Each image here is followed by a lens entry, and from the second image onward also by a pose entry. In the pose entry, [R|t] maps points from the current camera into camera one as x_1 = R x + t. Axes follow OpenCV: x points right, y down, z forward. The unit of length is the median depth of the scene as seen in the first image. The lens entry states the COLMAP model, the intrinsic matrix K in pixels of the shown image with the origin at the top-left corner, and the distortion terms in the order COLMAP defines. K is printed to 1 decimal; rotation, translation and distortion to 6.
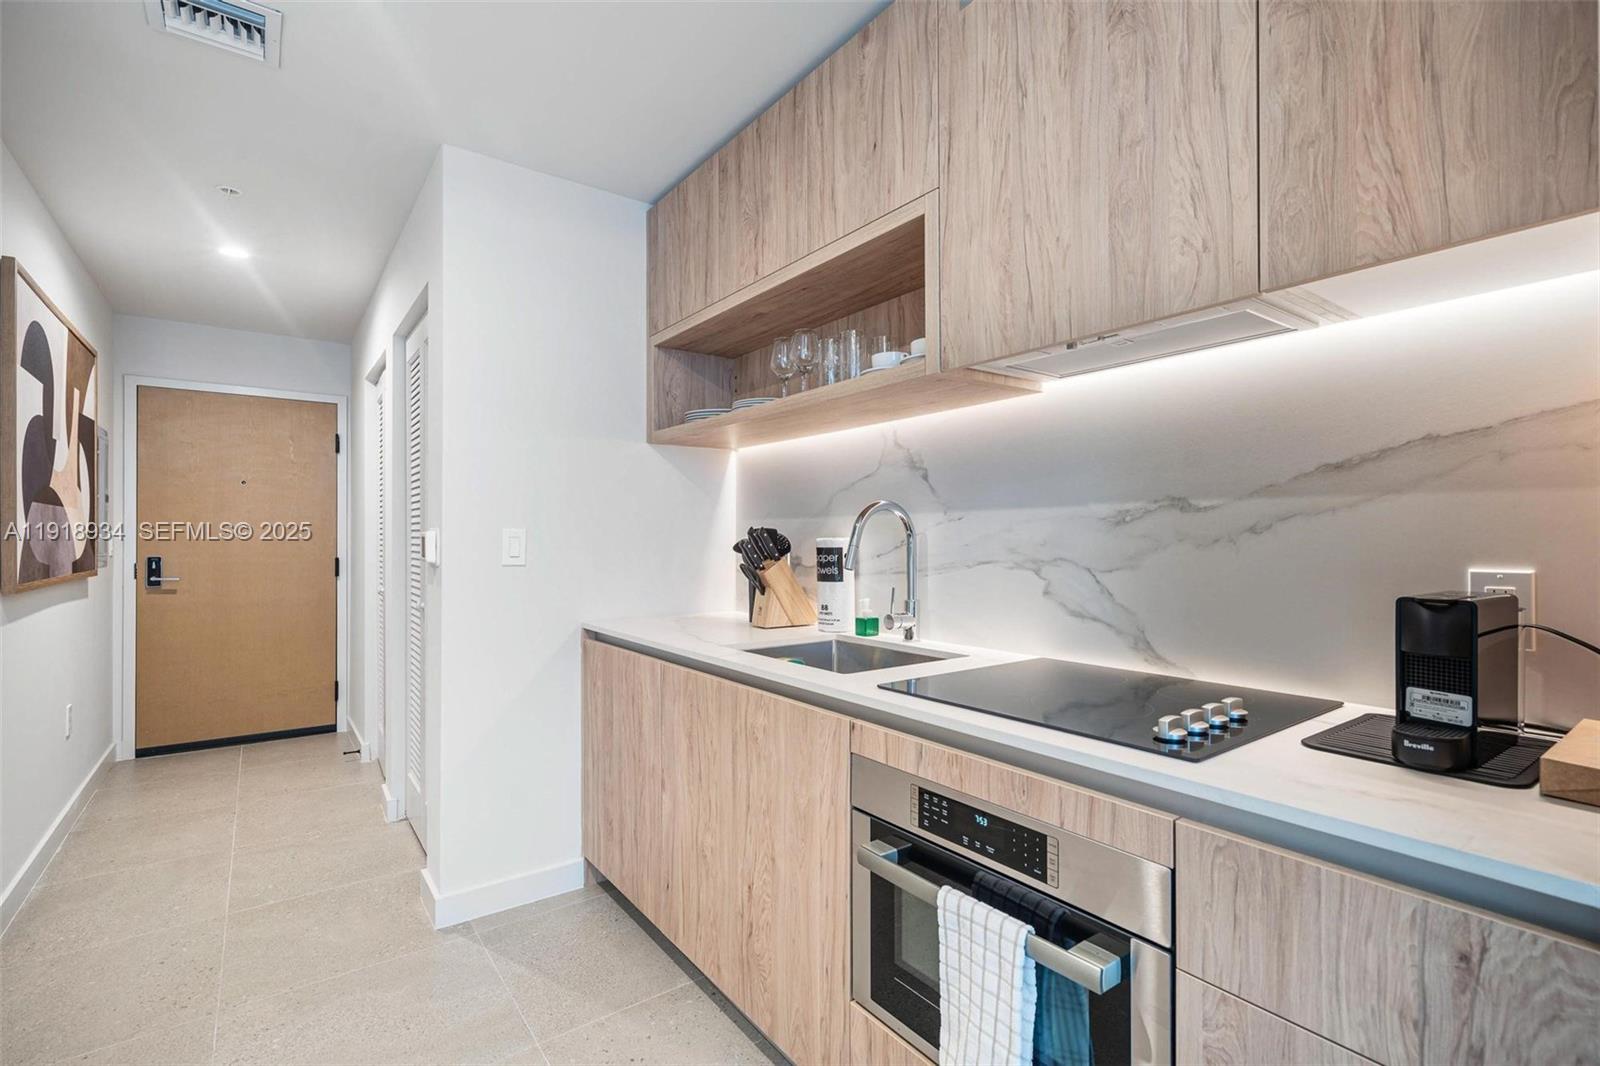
lens RADIAL K [[709.6, 0, 798.3], [0, 709.6, 536.2], [0, 0, 1]] dist [0.000291, 0.000064]
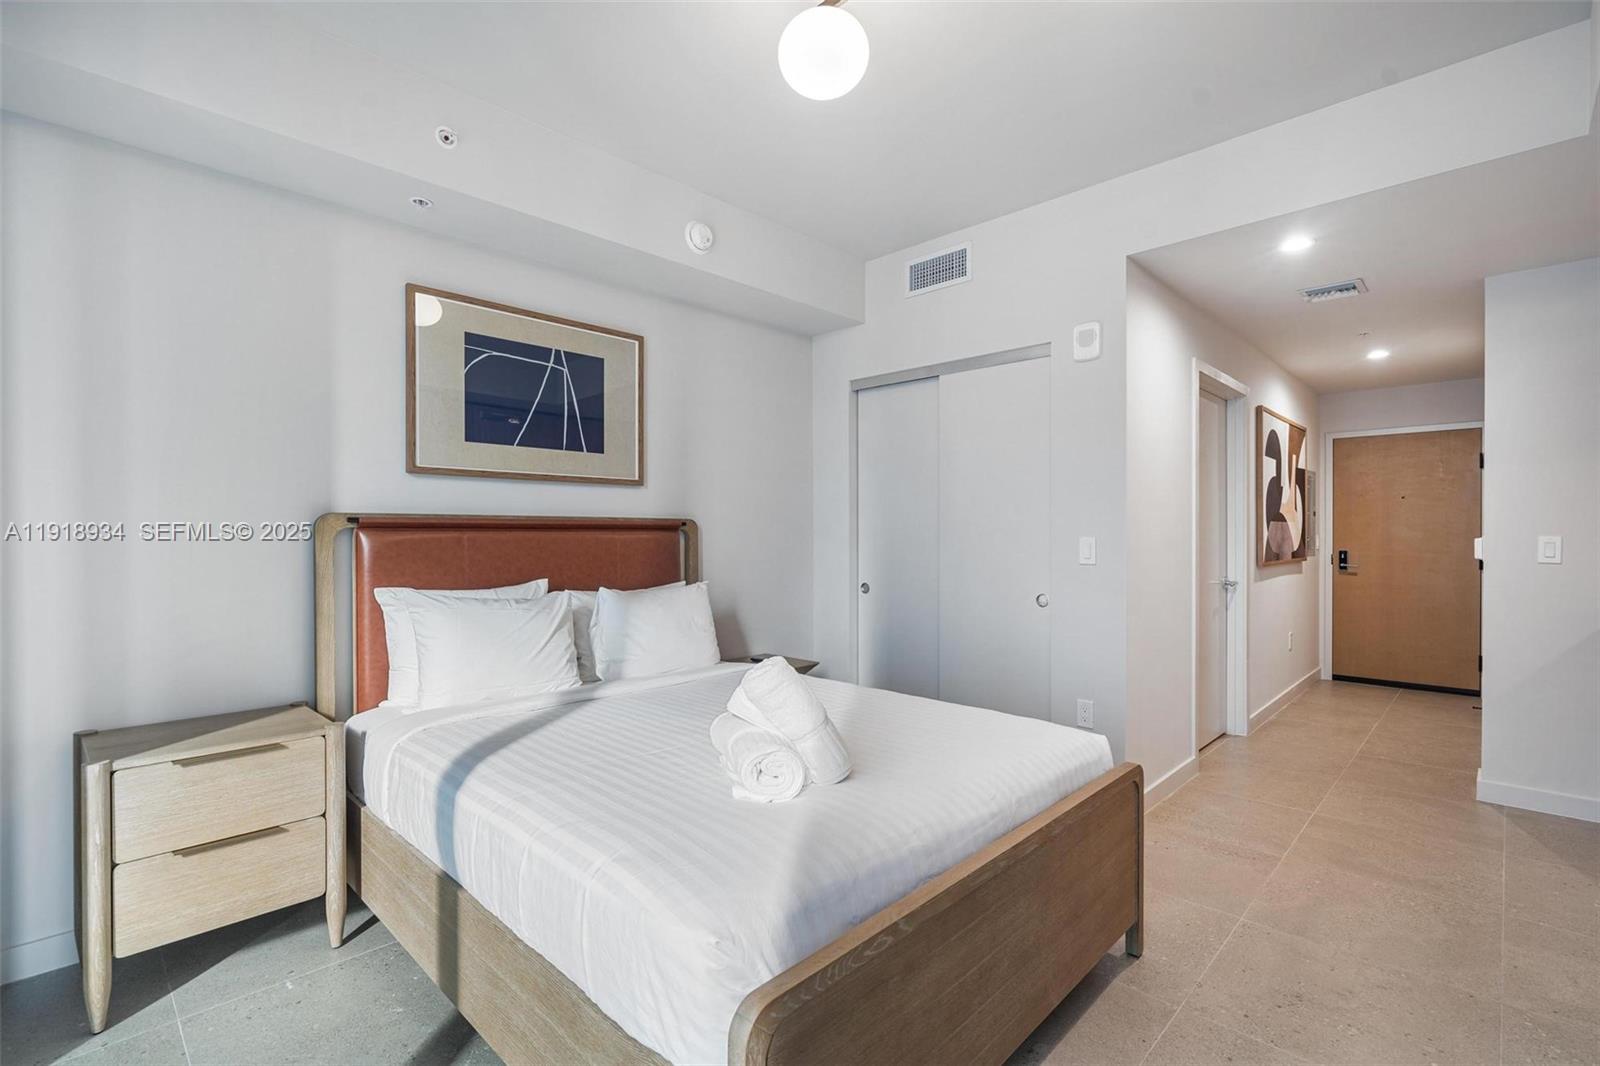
lens RADIAL K [[709.6, 0, 798.3], [0, 709.6, 536.2], [0, 0, 1]] dist [0.000291, 0.000064]
pose [[0.130396, 0.004909, -0.991450, 0.753626], [0.004476, 0.999975, 0.005540, -0.025117], [0.991452, -0.005160, 0.130371, -0.598564]]
